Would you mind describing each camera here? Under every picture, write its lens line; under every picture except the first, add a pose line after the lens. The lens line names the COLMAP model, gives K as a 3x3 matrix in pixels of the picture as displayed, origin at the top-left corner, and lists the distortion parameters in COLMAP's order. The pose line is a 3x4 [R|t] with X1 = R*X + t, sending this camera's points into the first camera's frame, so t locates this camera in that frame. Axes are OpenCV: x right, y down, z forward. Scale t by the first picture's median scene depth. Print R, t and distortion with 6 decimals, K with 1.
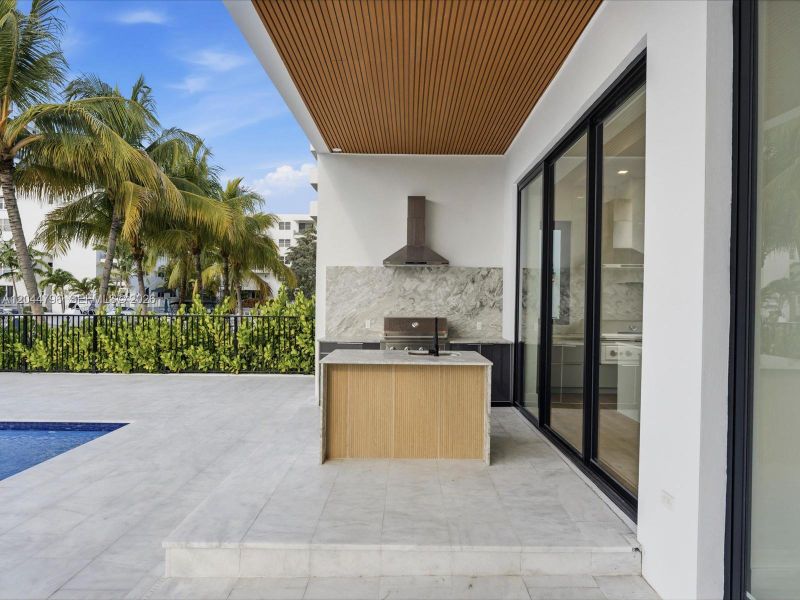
lens RADIAL K [[473.9, 0, 402.2], [0, 473.9, 299.6], [0, 0, 1]] dist [-0.003390, 0.000142]
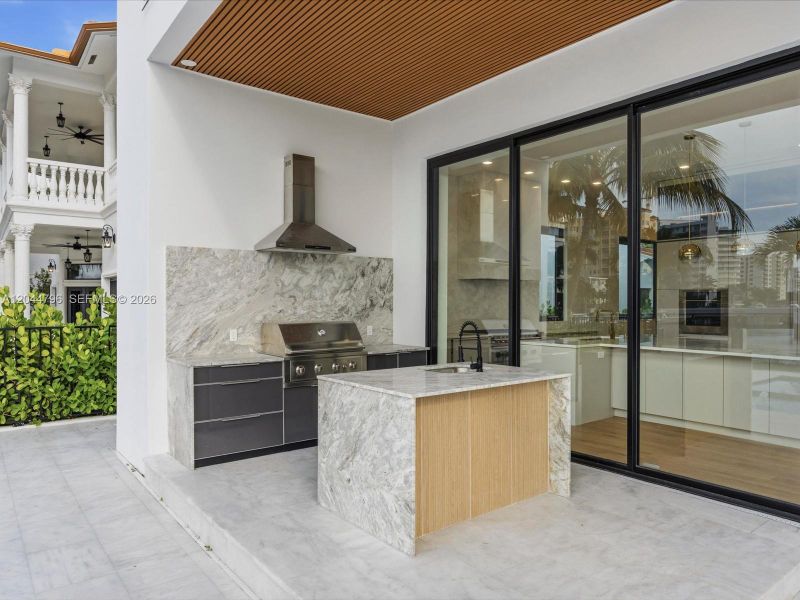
lens RADIAL K [[545.1, 0, 399.8], [0, 545.1, 302.7], [0, 0, 1]] dist [0.006422, -0.000844]
pose [[0.787886, -0.013127, 0.615681, -0.362340], [0.006567, 0.999895, 0.012914, -0.002678], [-0.615786, -0.006132, 0.787889, 0.245943]]
